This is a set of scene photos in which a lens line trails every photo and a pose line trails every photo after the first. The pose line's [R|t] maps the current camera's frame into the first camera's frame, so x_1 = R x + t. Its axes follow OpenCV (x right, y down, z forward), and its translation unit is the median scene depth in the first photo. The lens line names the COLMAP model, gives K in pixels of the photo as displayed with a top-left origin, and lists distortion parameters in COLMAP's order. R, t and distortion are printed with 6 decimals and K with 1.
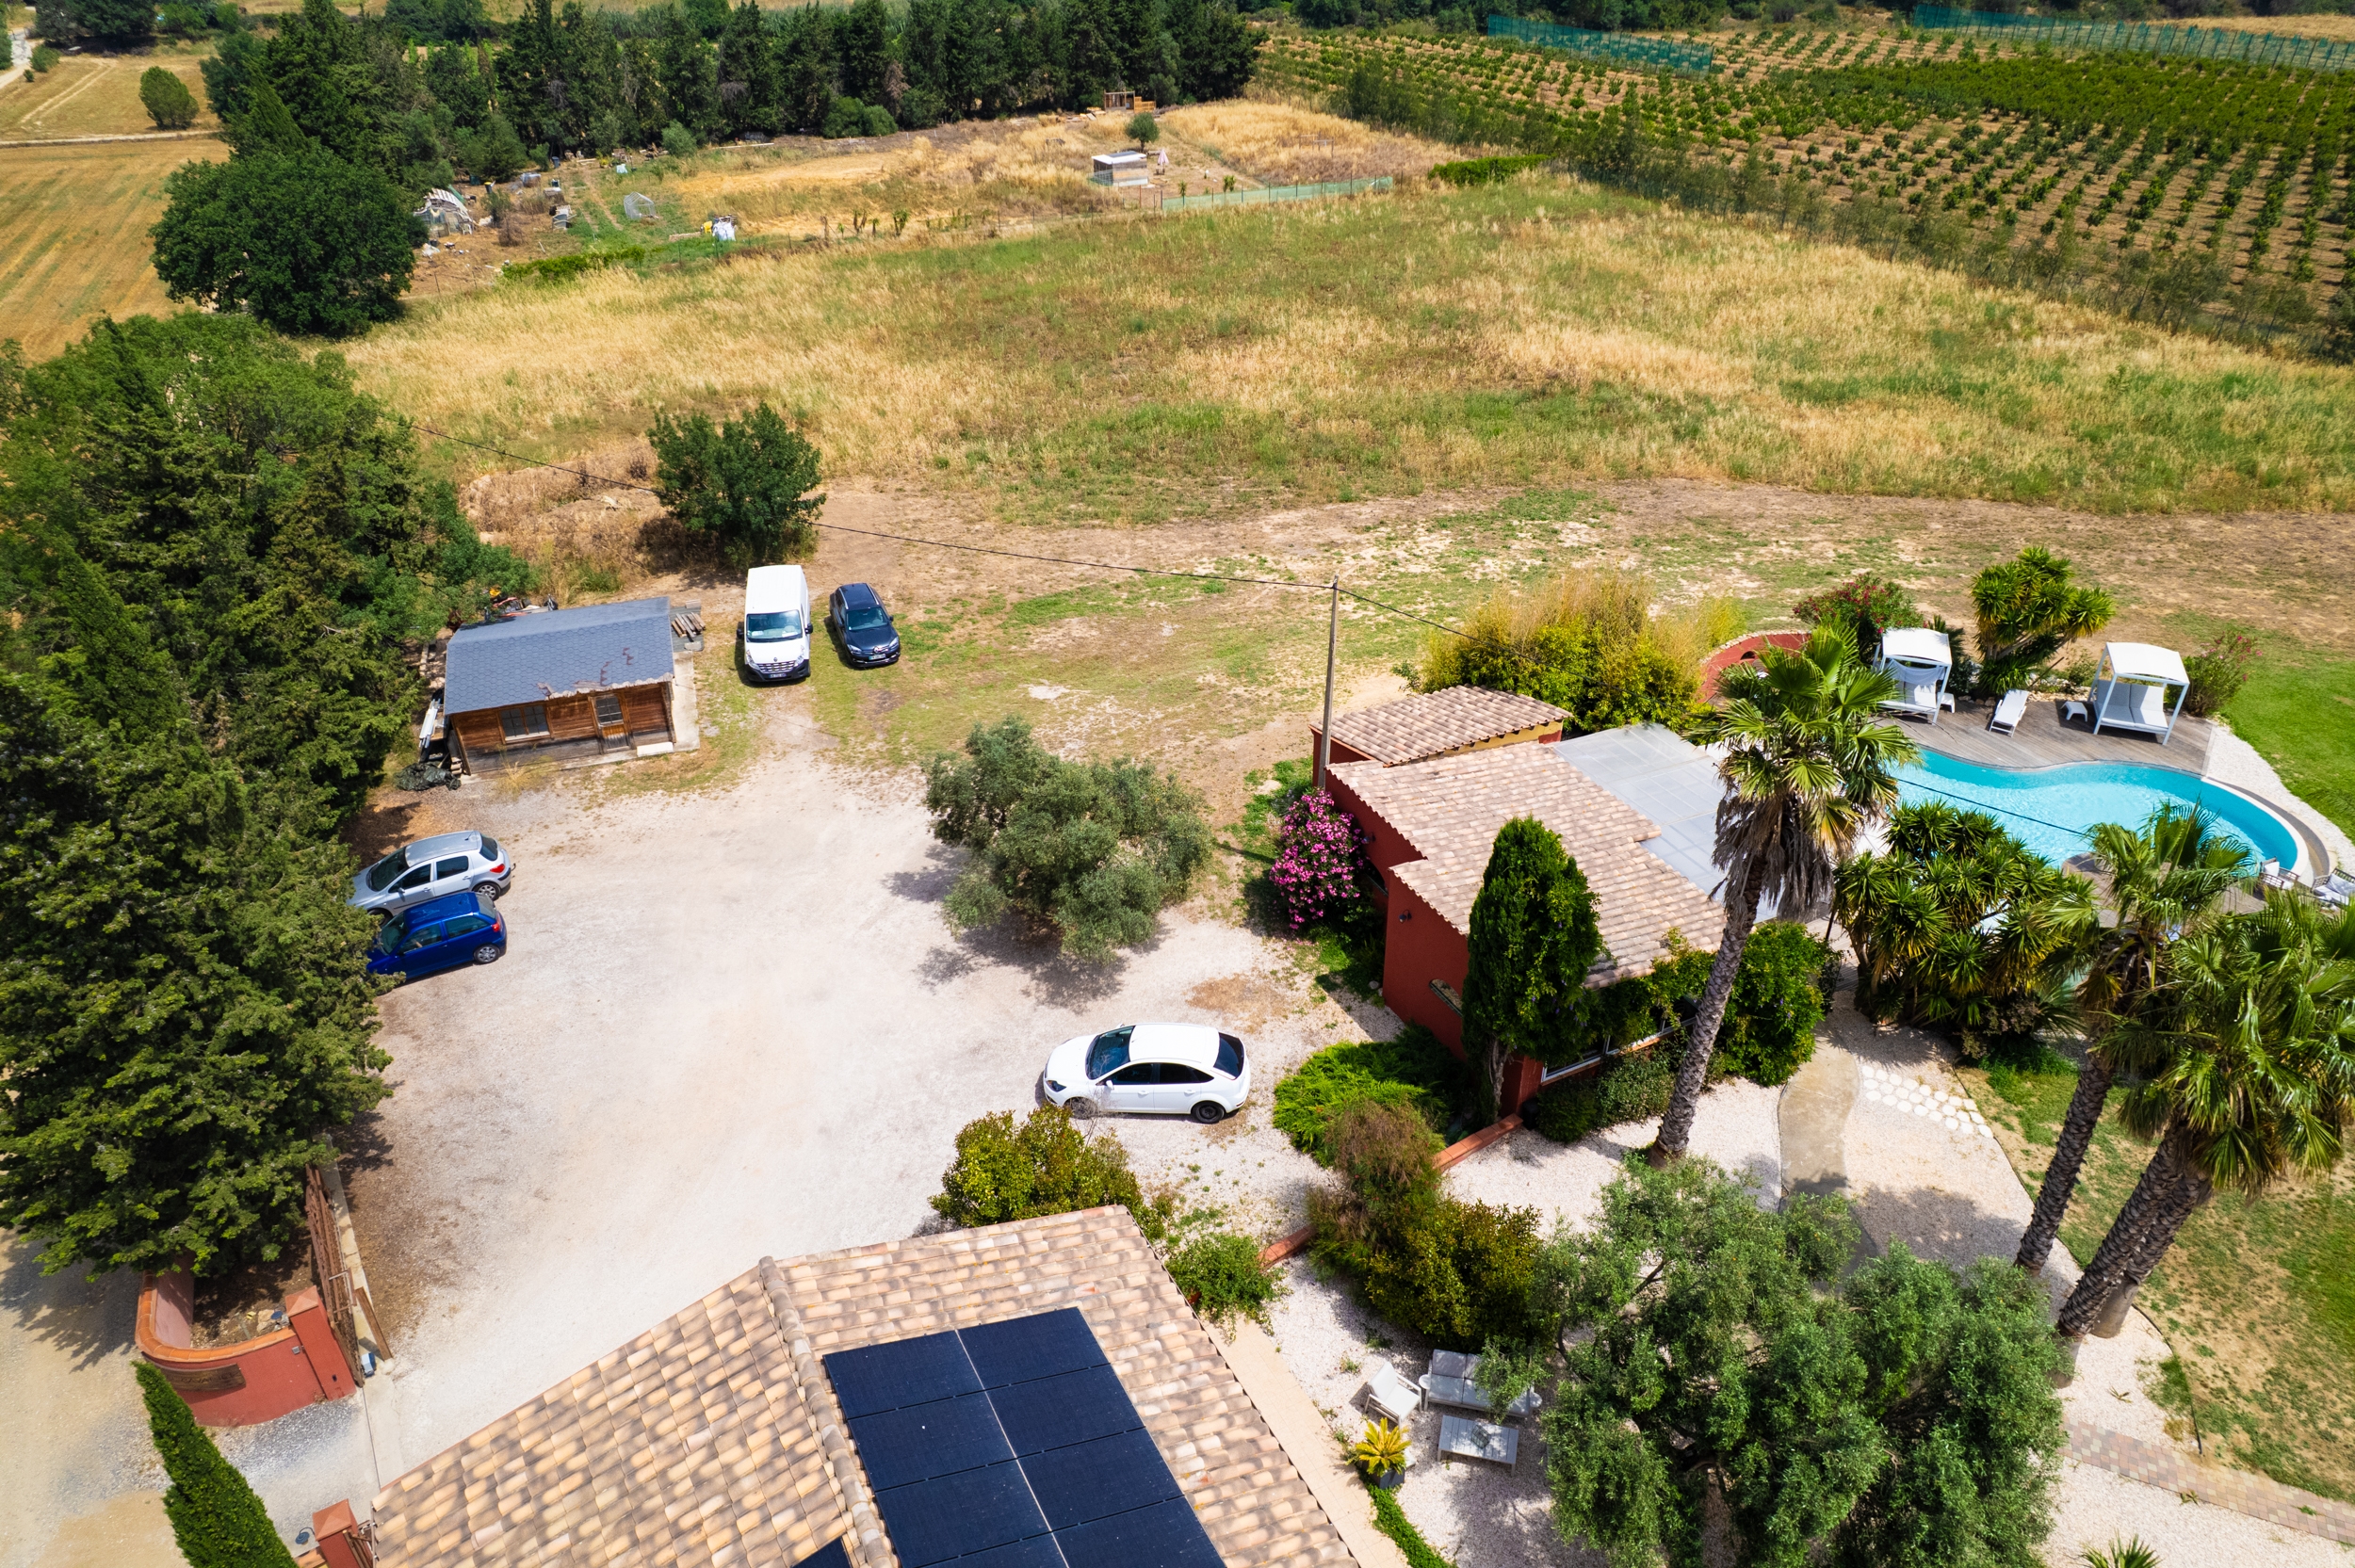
lens RADIAL K [[1521.9, 0, 1177.5], [0, 1521.9, 784.0], [0, 0, 1]] dist [-0.067882, 0.067351]
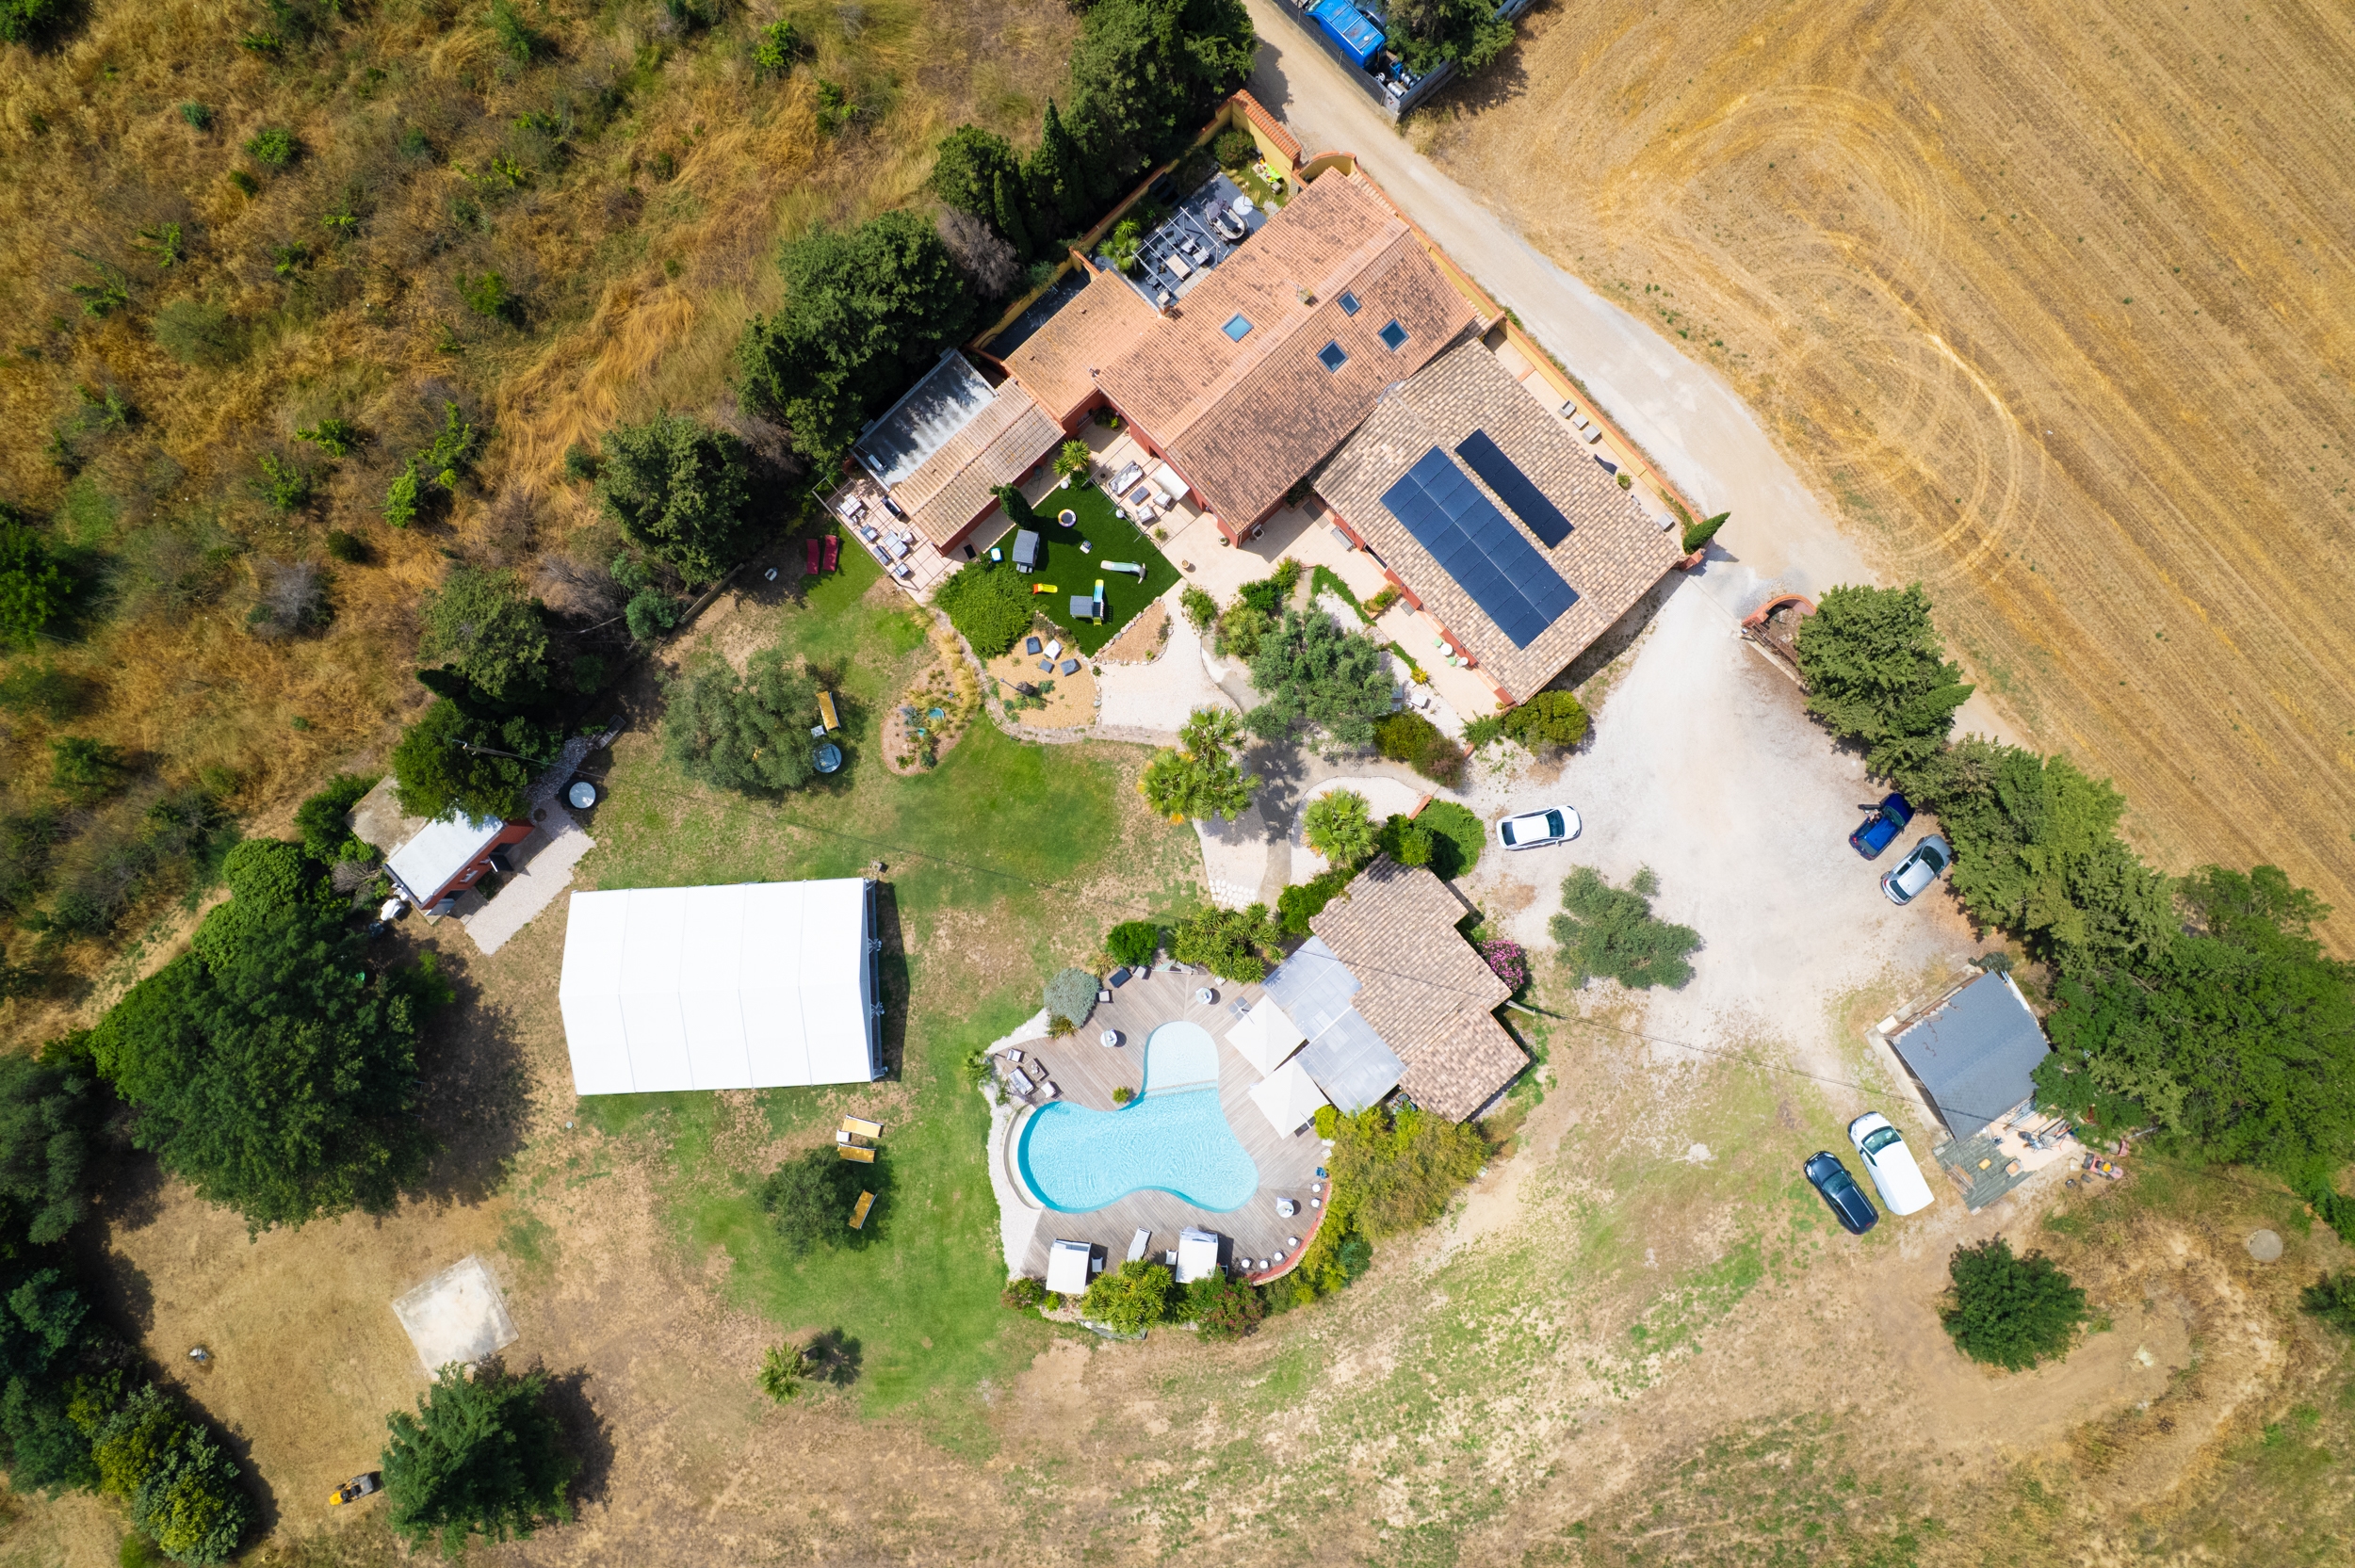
lens RADIAL K [[1521.9, 0, 1177.5], [0, 1521.9, 784.0], [0, 0, 1]] dist [-0.067882, 0.067351]
pose [[-0.966759, 0.255501, -0.009832, 0.407980], [-0.120042, -0.419591, 0.899741, -1.423622], [0.225759, 0.871012, 0.436314, -0.201365]]
